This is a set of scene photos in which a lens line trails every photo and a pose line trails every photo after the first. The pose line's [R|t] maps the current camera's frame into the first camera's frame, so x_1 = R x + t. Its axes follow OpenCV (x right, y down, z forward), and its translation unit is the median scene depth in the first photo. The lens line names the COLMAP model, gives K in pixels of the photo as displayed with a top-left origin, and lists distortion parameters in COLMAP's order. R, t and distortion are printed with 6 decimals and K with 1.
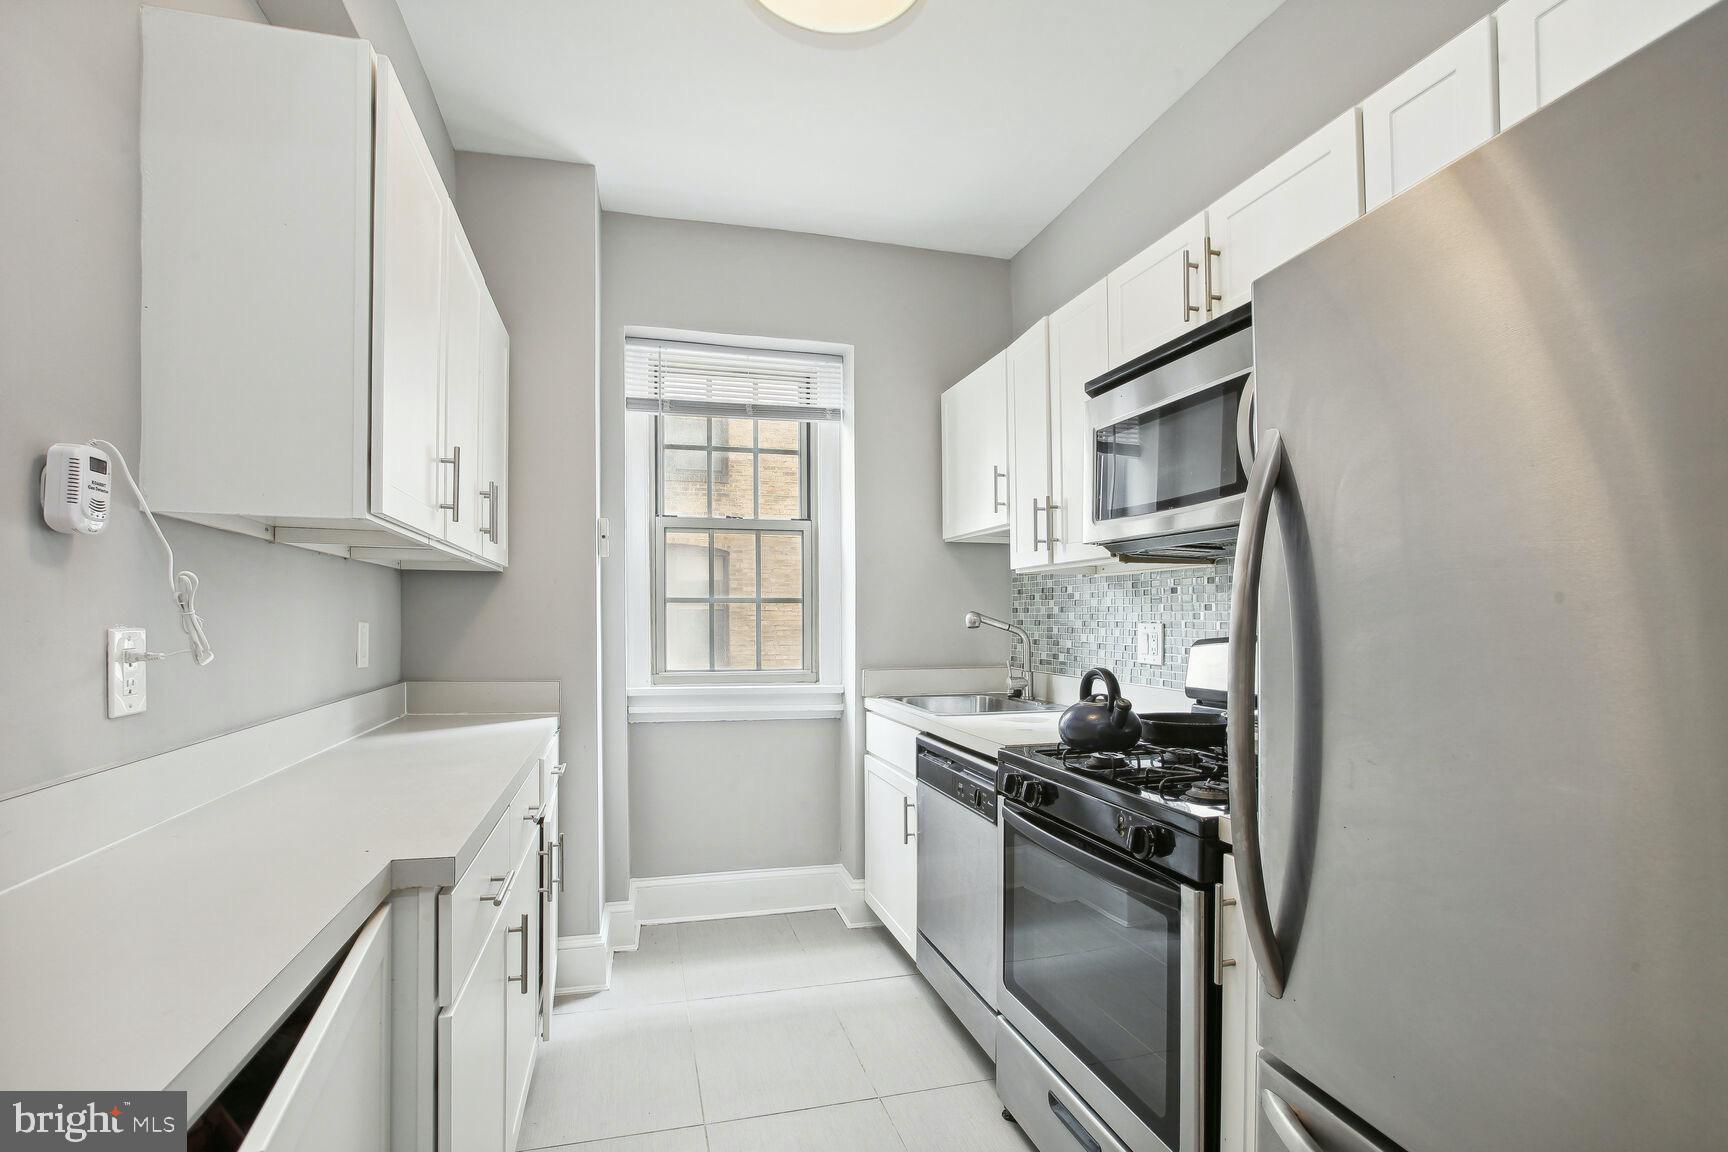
lens RADIAL K [[856.9, 0, 871.7], [0, 856.9, 589.7], [0, 0, 1]] dist [-0.020115, 0.011468]
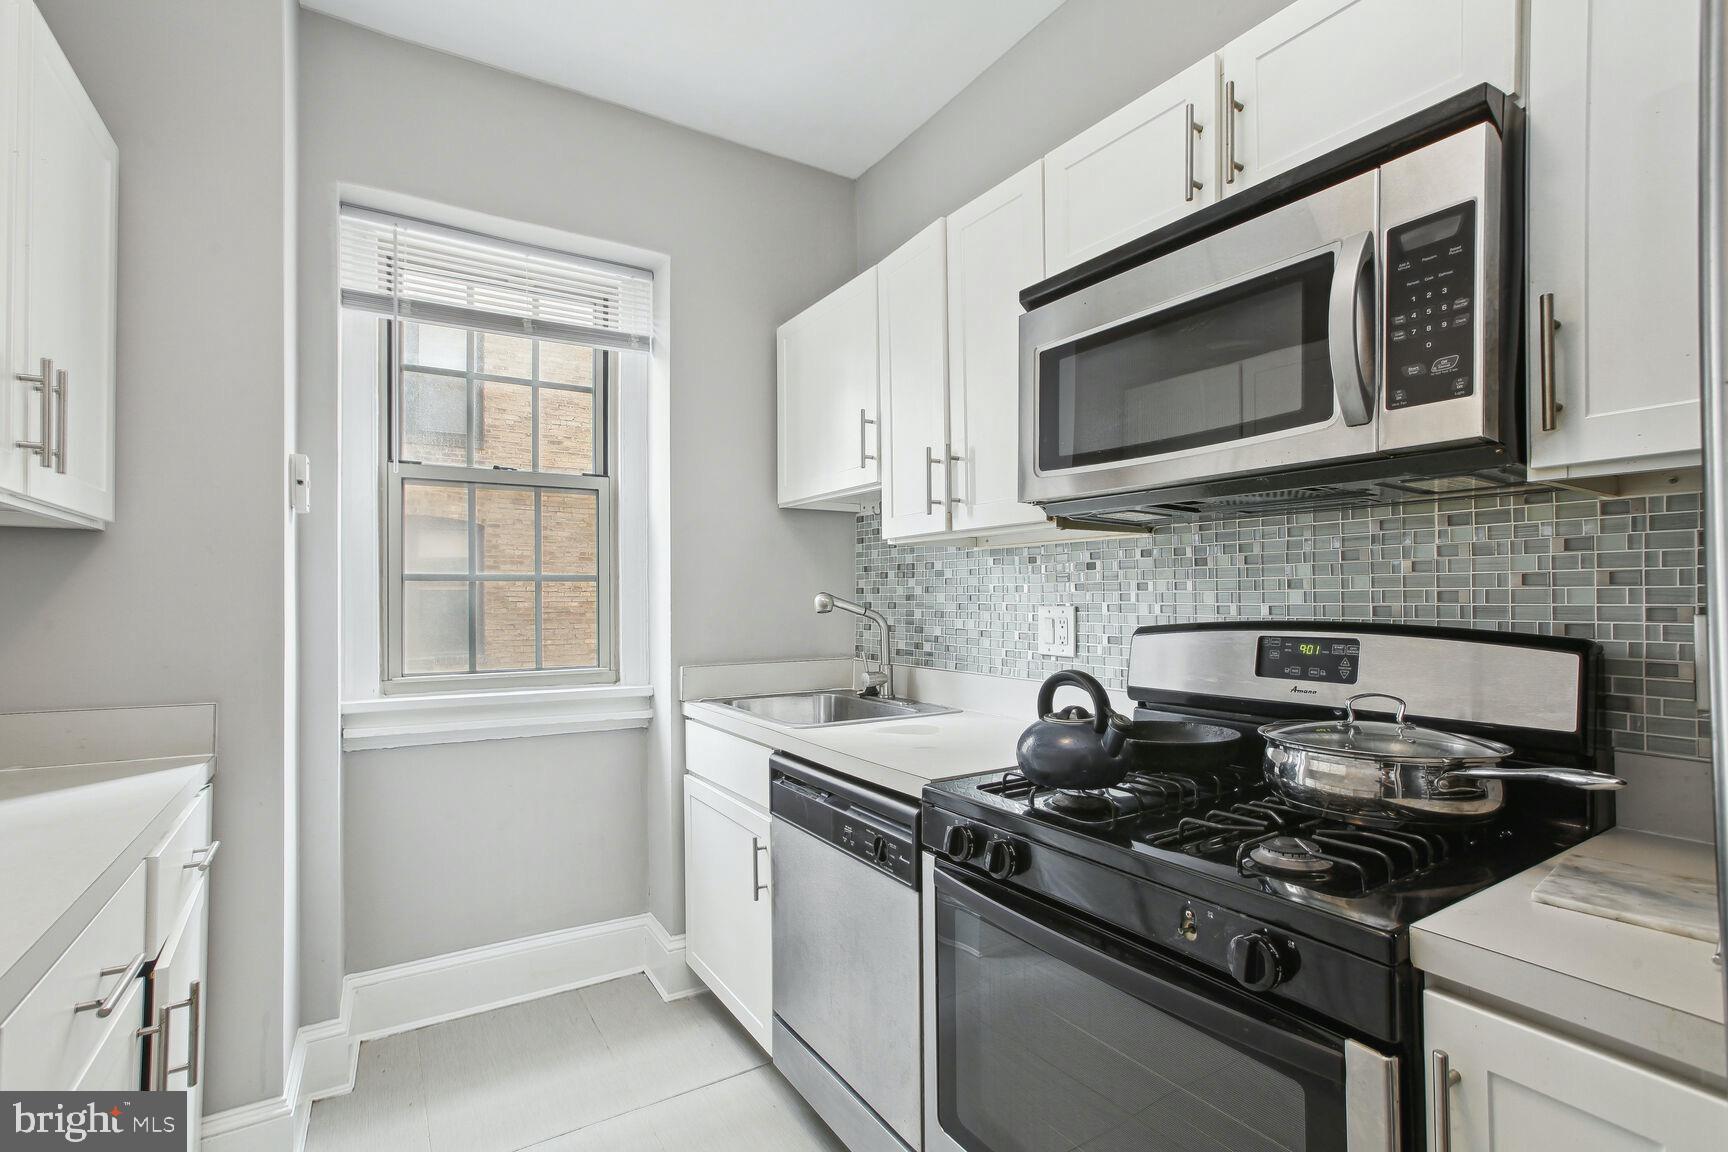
lens RADIAL K [[856.9, 0, 893.1], [0, 856.9, 572.6], [0, 0, 1]] dist [-0.020115, 0.011468]
pose [[0.959678, 0.004514, 0.281065, -0.050965], [-0.005395, 0.999983, 0.002362, 0.005177], [-0.281050, -0.003783, 0.959686, 0.217567]]
